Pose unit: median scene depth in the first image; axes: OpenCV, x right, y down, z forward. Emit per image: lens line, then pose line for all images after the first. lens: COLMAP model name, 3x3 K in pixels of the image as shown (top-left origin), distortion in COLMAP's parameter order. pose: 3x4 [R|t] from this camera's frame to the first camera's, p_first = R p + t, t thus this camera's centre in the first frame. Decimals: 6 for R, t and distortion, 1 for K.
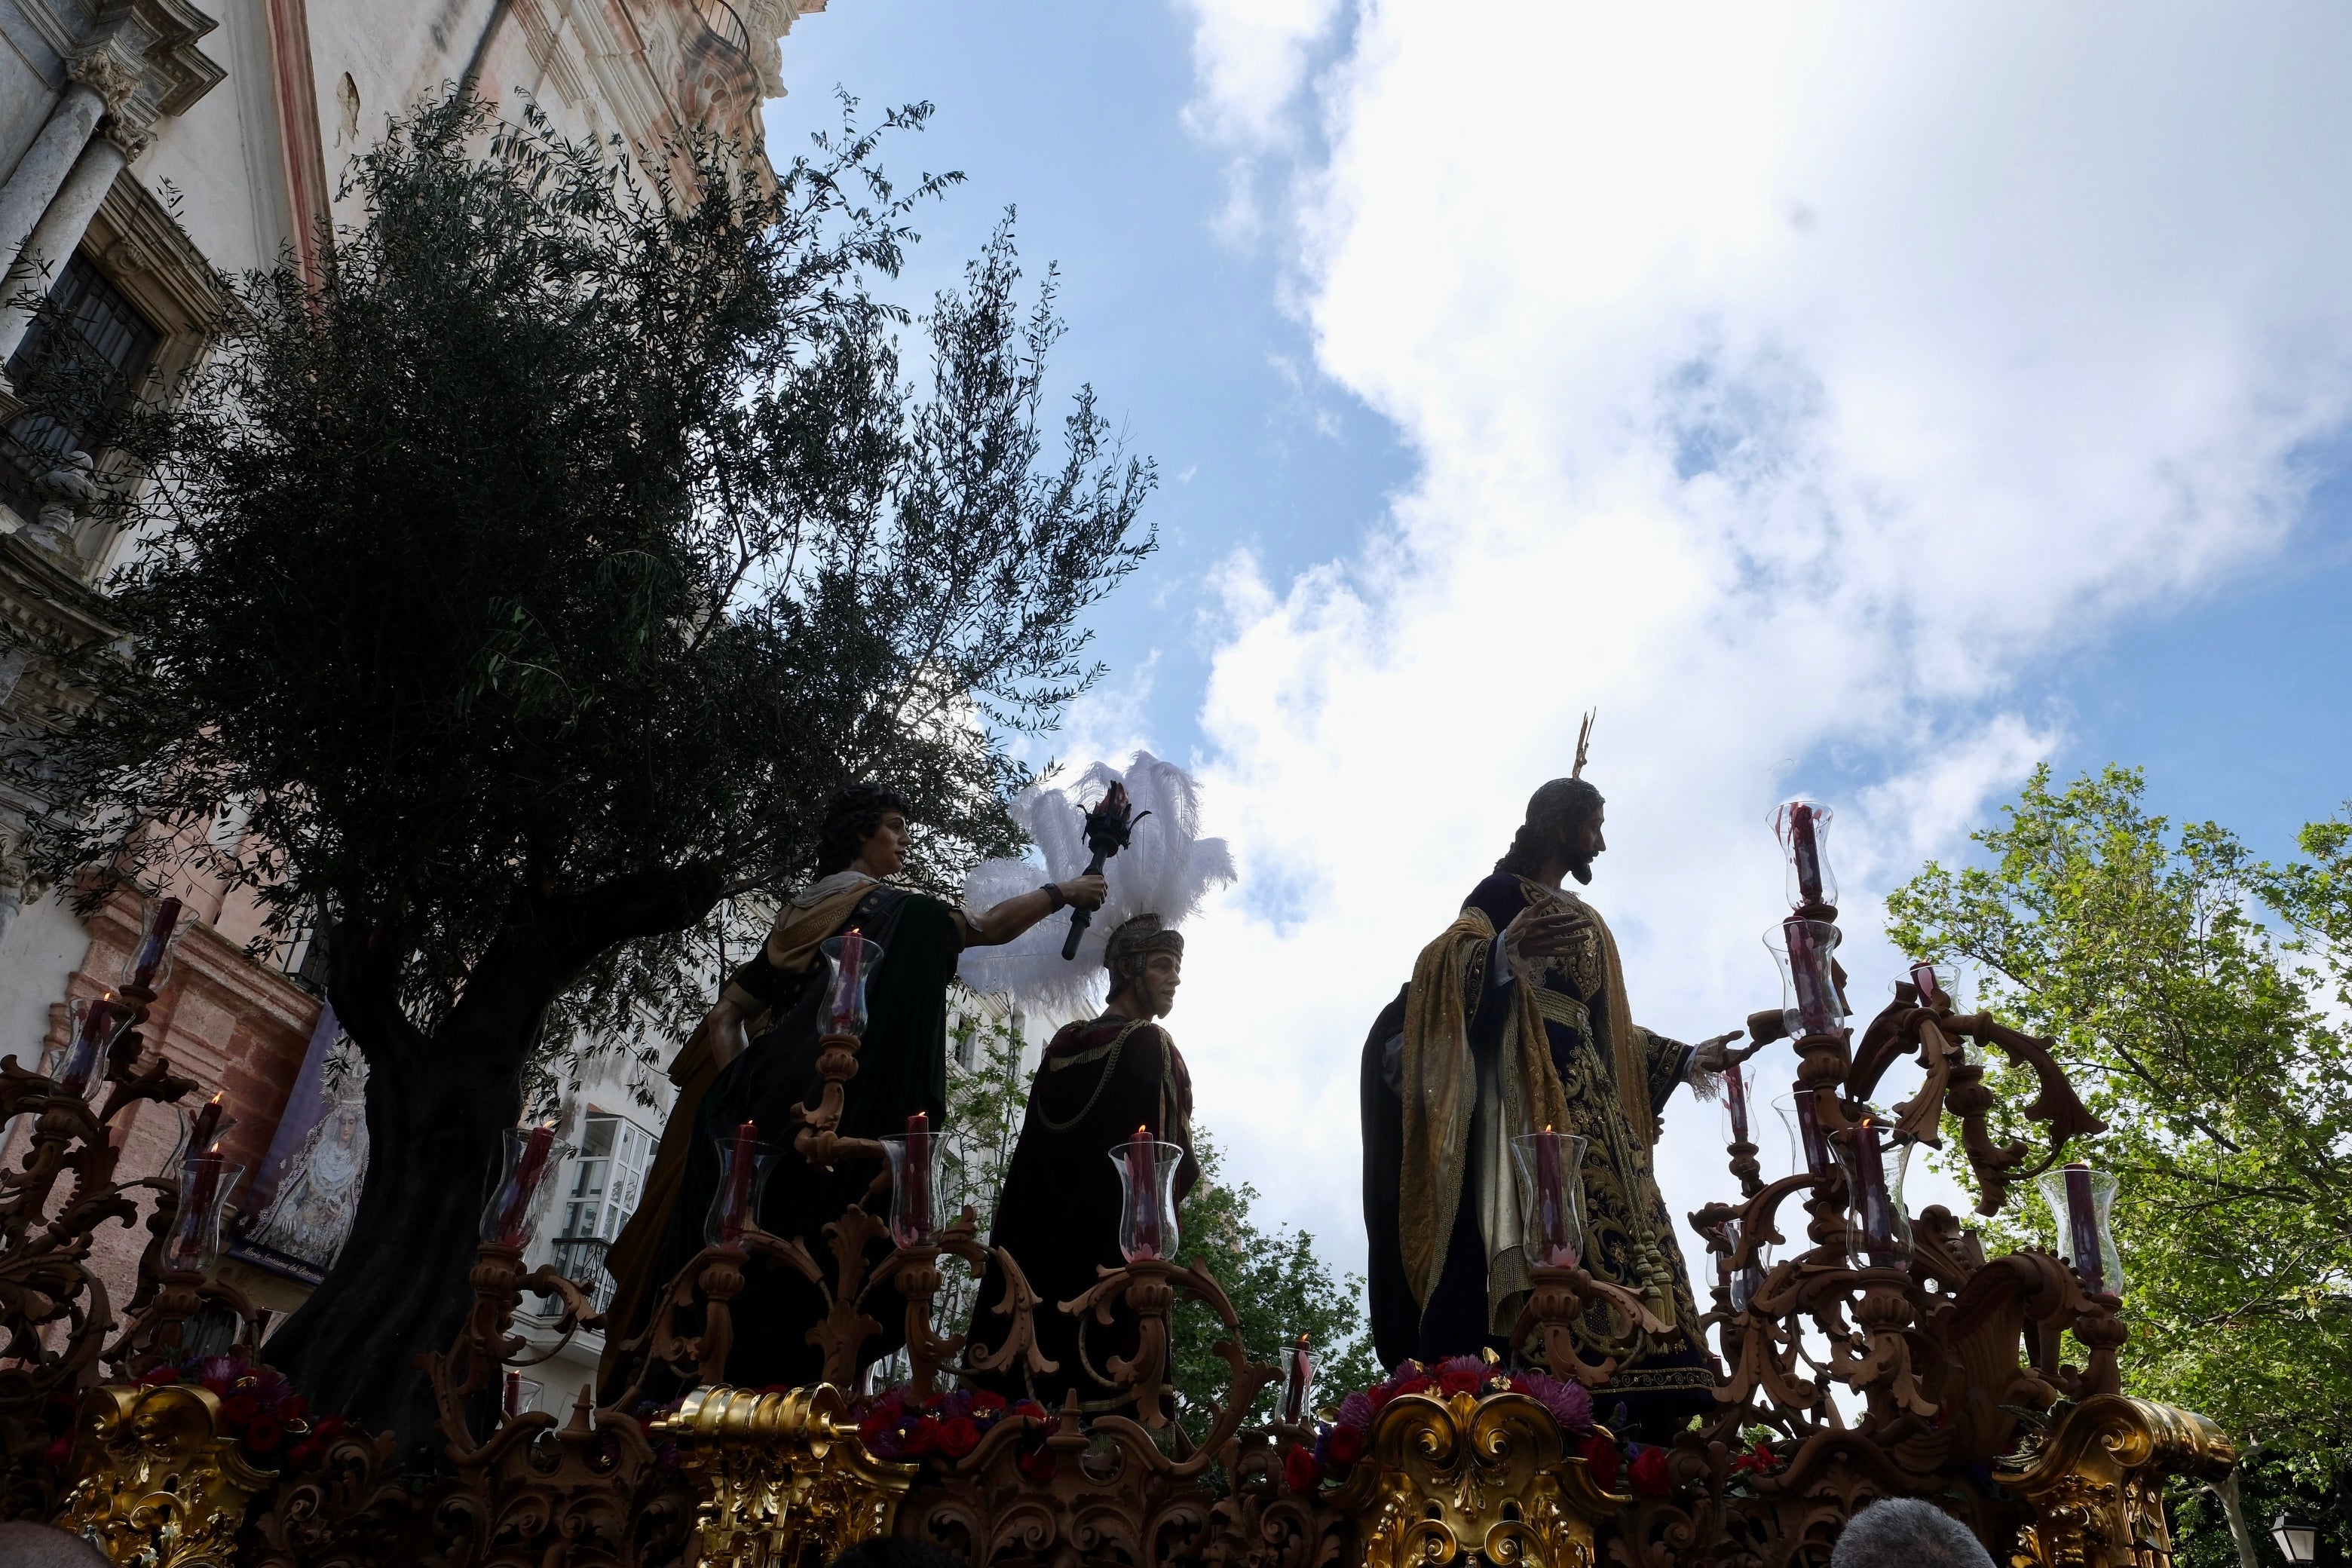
lens RADIAL K [[1536.6, 0, 1176.0], [0, 1536.6, 784.0], [0, 0, 1]] dist [-0.035097, 0.003683]
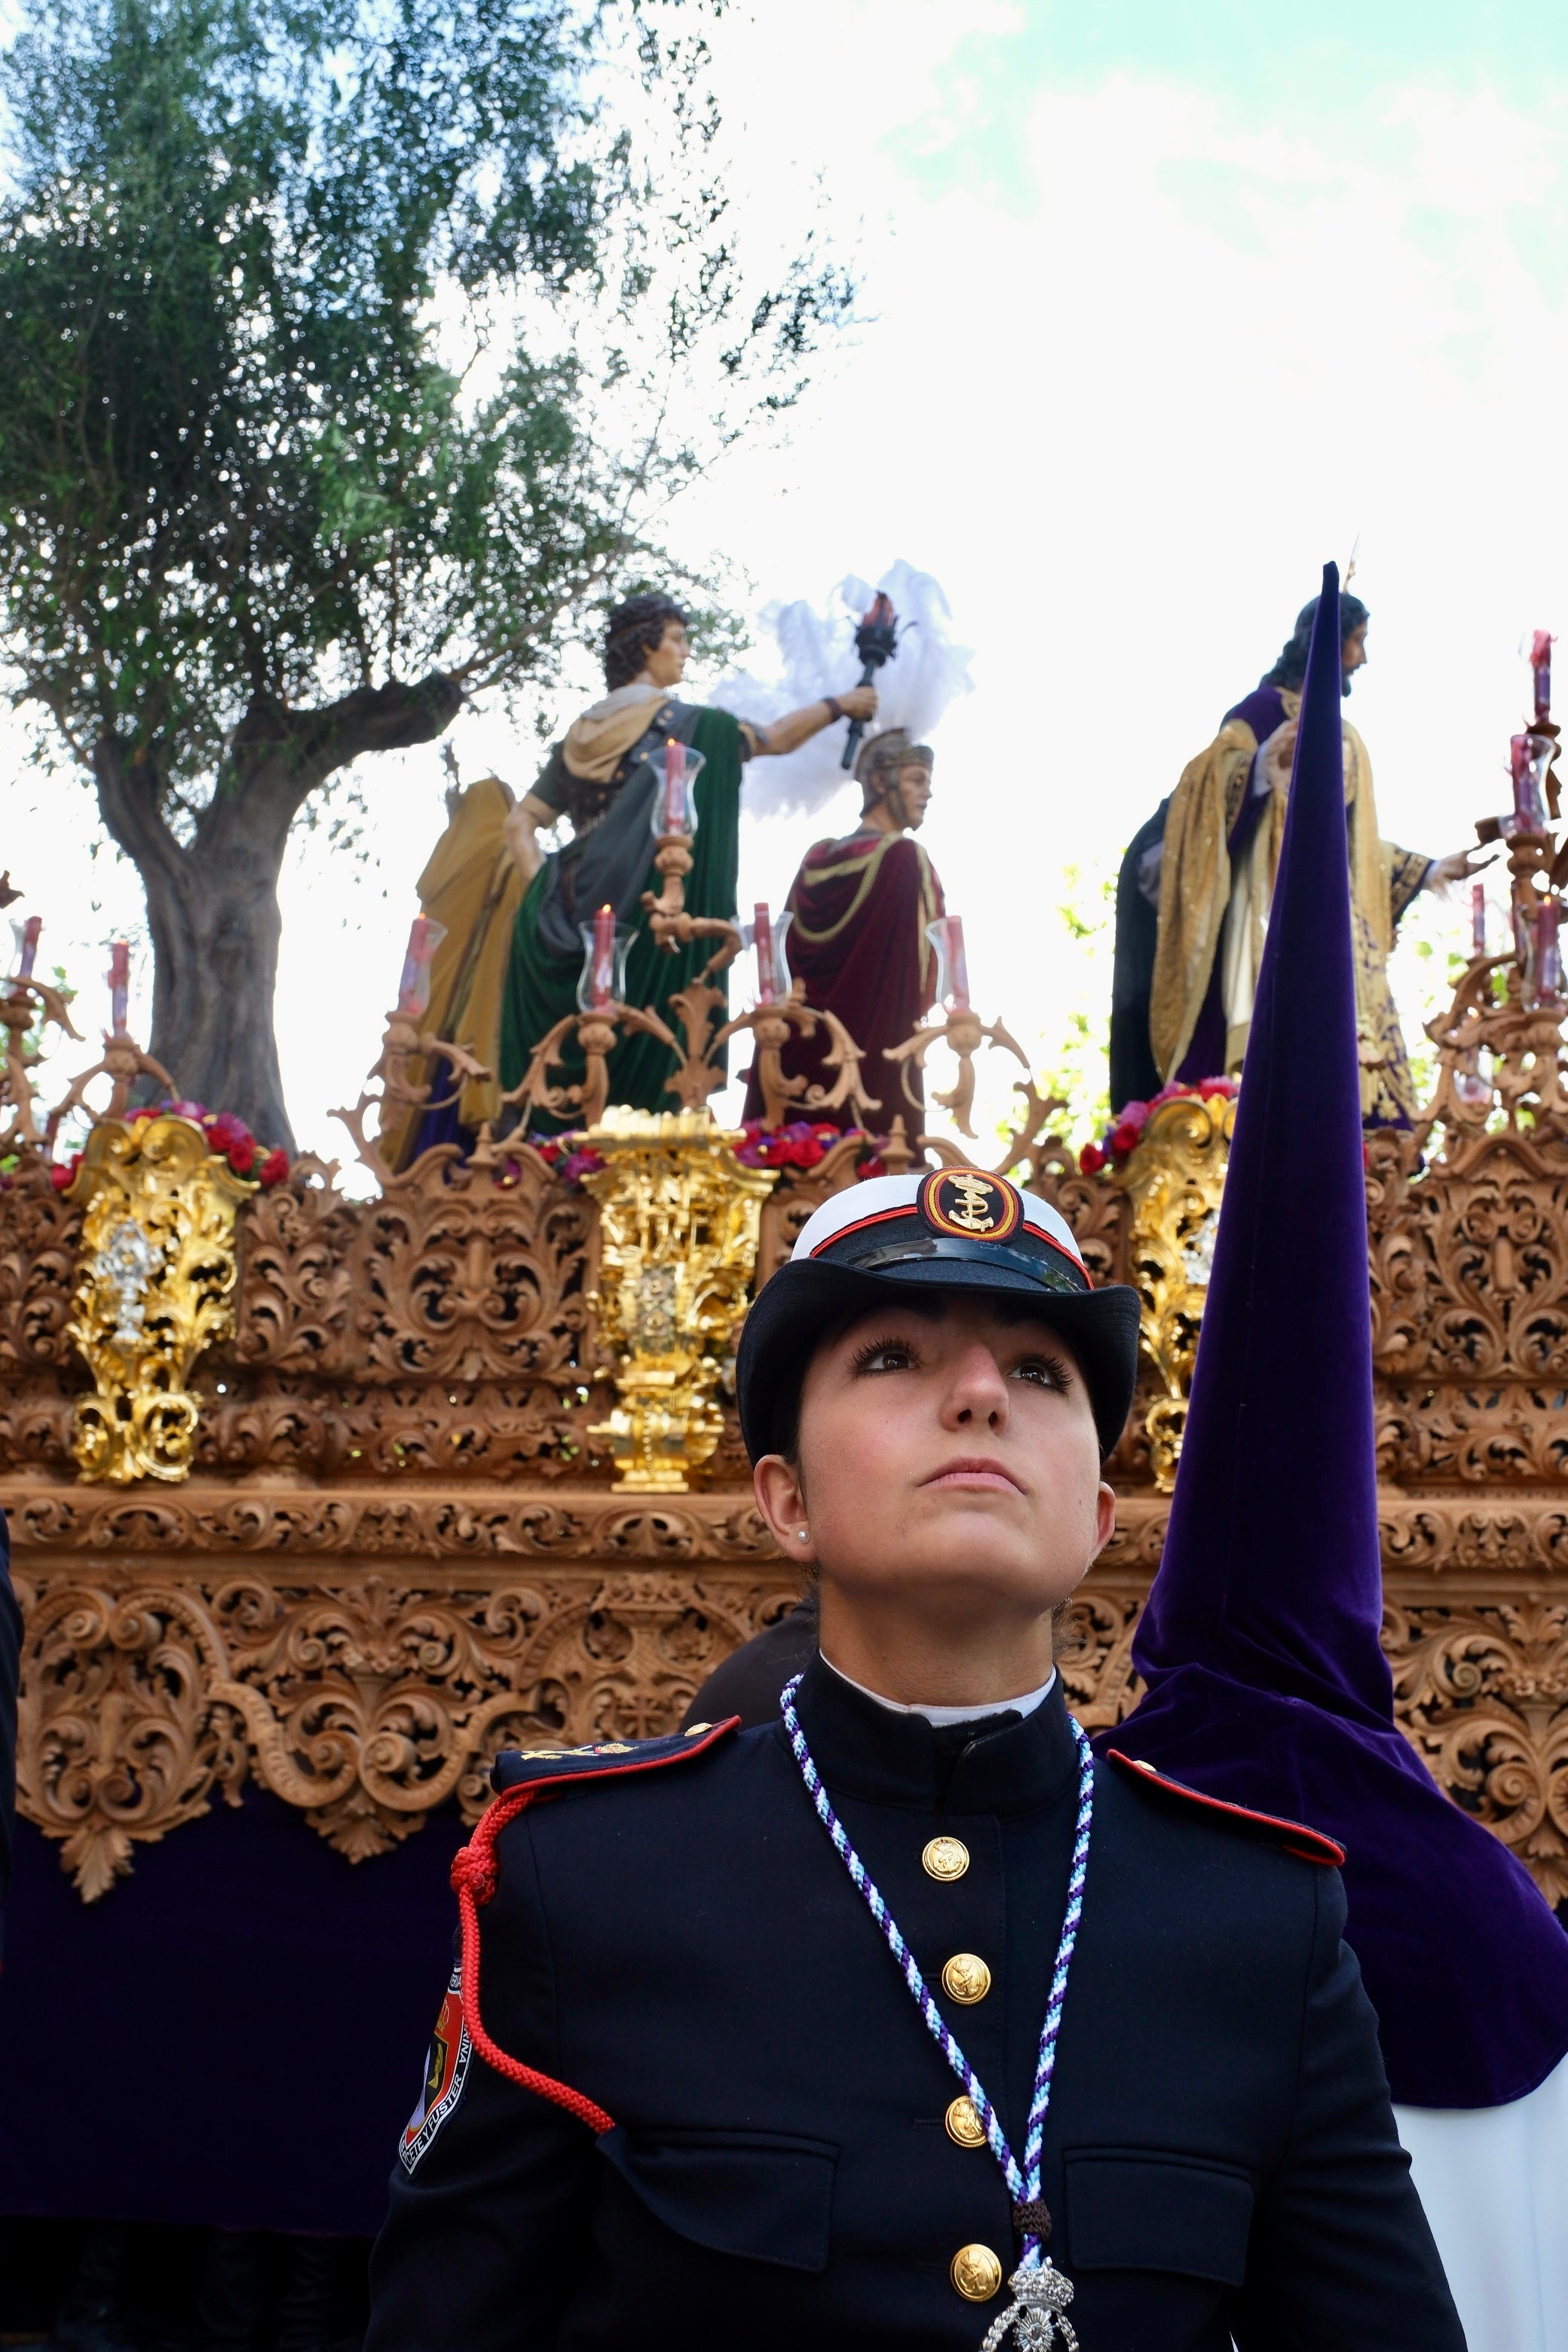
lens RADIAL K [[2172.9, 0, 784.0], [0, 2172.9, 1176.0], [0, 0, 1]] dist [-0.018728, -0.001487]
pose [[0.999988, 0.002010, 0.004526, -0.127276], [-0.003222, 0.958073, 0.286506, -0.048391], [-0.003760, -0.286517, 0.958068, -0.534729]]
